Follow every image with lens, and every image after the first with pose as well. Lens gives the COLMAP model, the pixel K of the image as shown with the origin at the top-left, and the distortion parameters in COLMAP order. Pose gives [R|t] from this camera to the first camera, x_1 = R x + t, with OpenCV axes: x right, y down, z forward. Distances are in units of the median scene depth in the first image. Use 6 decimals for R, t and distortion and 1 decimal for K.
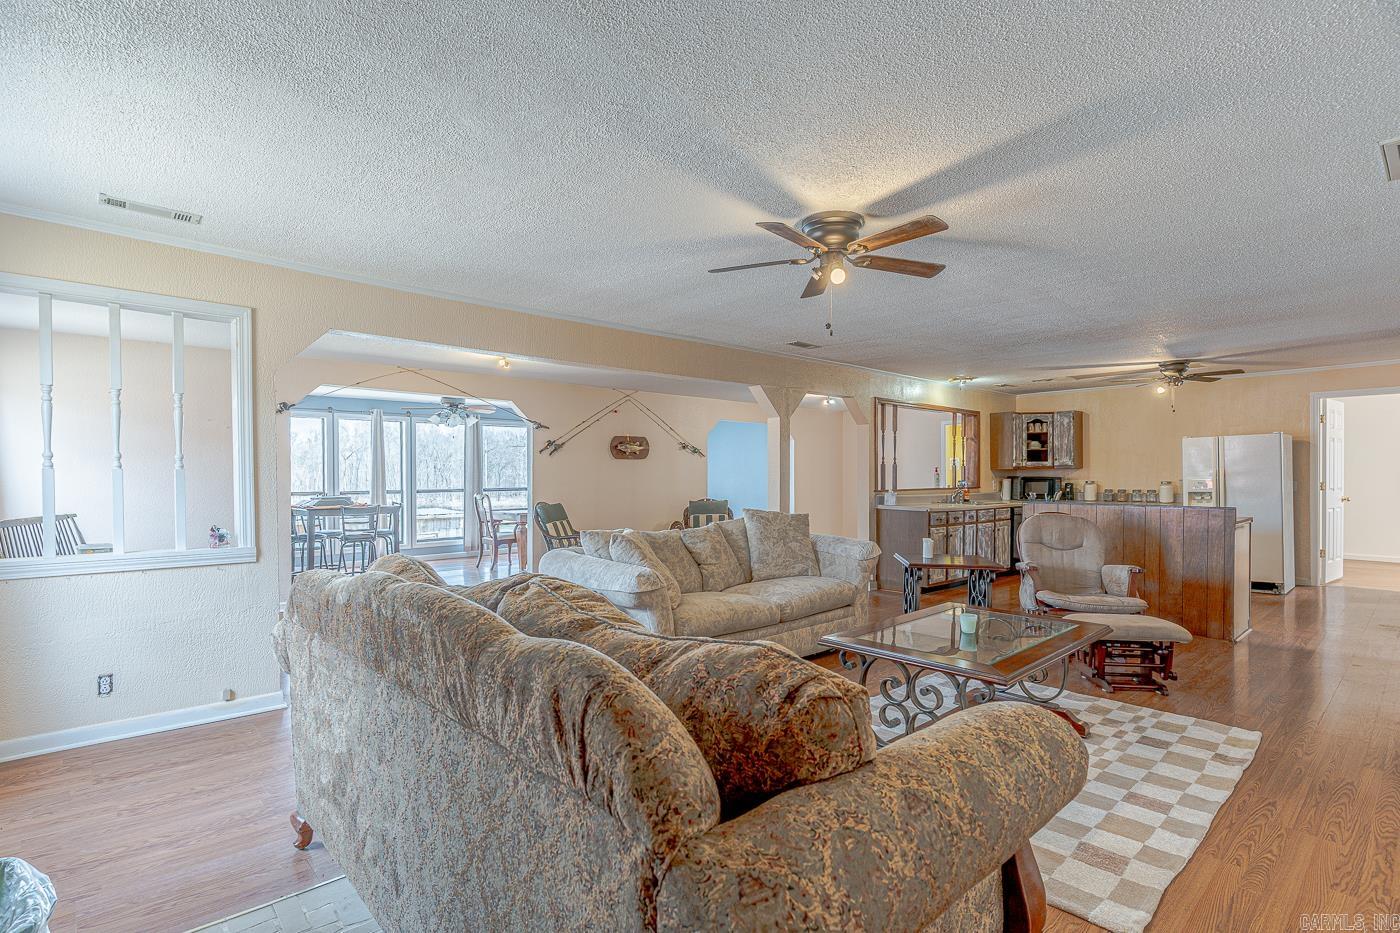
lens RADIAL K [[686.0, 0, 689.8], [0, 686.0, 480.3], [0, 0, 1]] dist [0.001838, 0.000726]
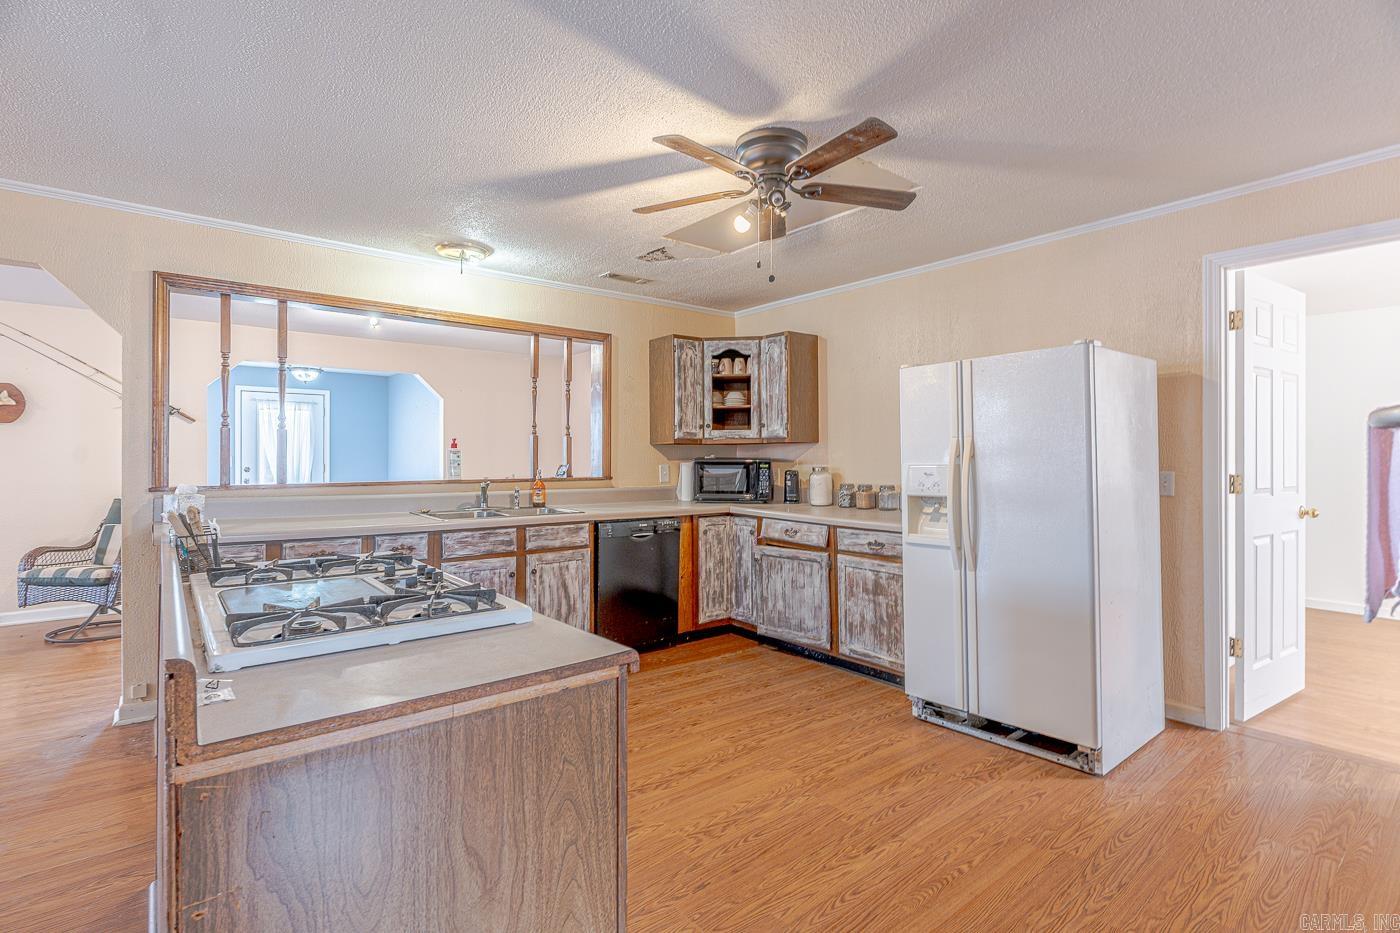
lens RADIAL K [[672.6, 0, 704.1], [0, 672.6, 457.3], [0, 0, 1]] dist [-0.002498, 0.000406]
pose [[0.998675, 0.004035, -0.051295, 0.537459], [-0.004226, 0.999985, -0.003622, -0.003988], [0.051279, 0.003834, 0.998677, 0.502282]]
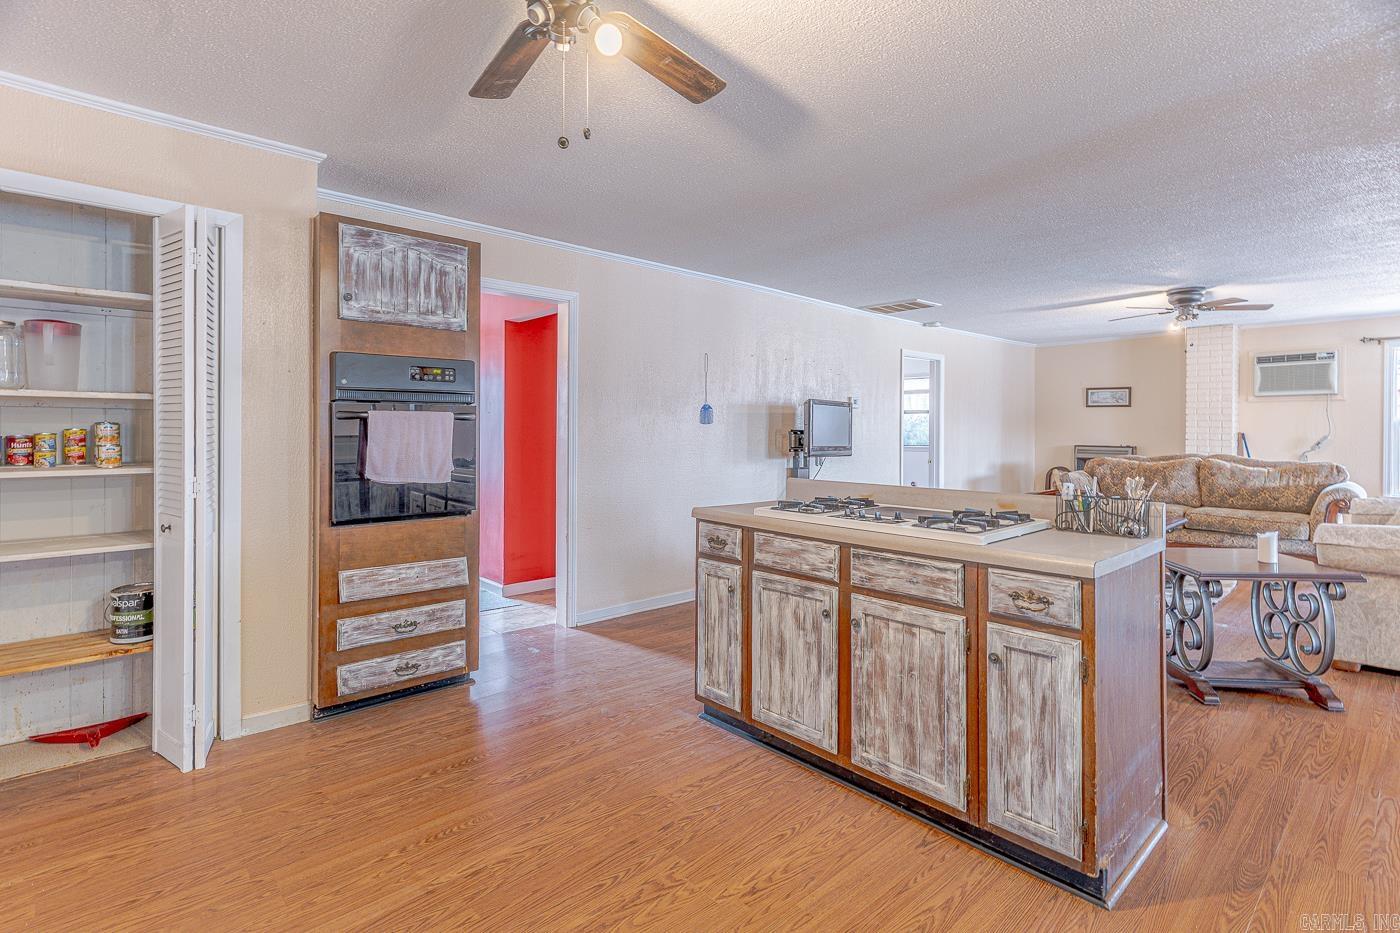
lens RADIAL K [[680.7, 0, 693.6], [0, 680.7, 429.9], [0, 0, 1]] dist [0.002876, 0.000524]
pose [[-0.999995, -0.003119, -0.000505, 0.516636], [-0.003122, 0.999973, 0.006642, -0.006712], [0.000484, 0.006643, -0.999978, 0.961033]]
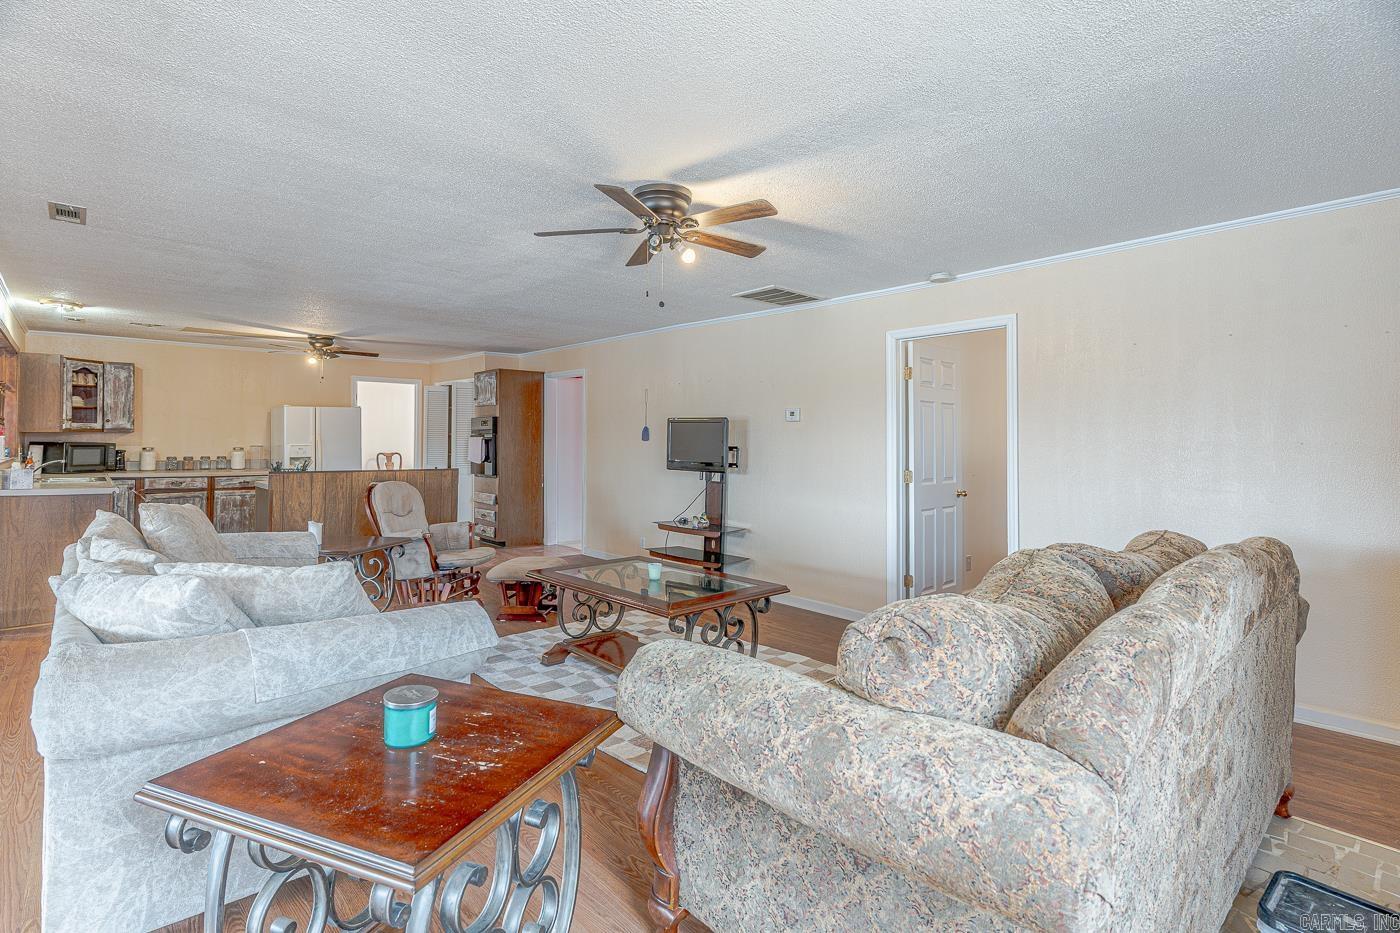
lens RADIAL K [[669.8, 0, 696.8], [0, 669.8, 431.0], [0, 0, 1]] dist [0.002924, 0.000420]
pose [[-0.001375, 0.017982, 0.999837, -0.265766], [-0.001120, 0.999838, -0.017984, -0.005161], [-0.999998, -0.001144, -0.001355, 0.324362]]
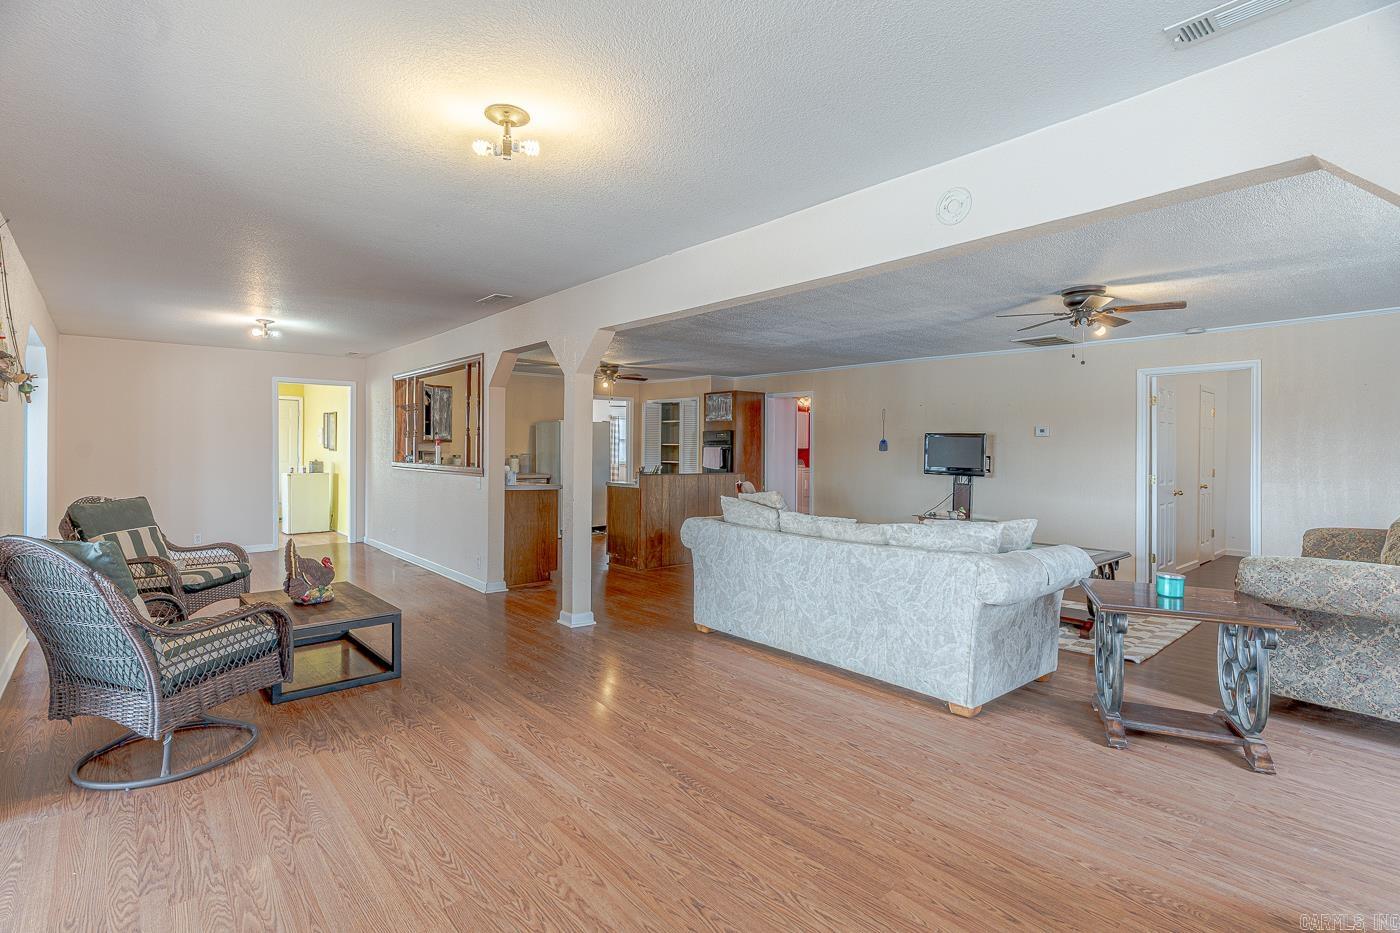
lens RADIAL K [[662.2, 0, 707.8], [0, 662.2, 449.6], [0, 0, 1]] dist [0.001823, 0.000444]
pose [[0.011764, 0.003391, 0.999925, -0.440153], [-0.004377, 0.999985, -0.003340, -0.005393], [-0.999921, -0.004338, 0.011779, 0.622278]]
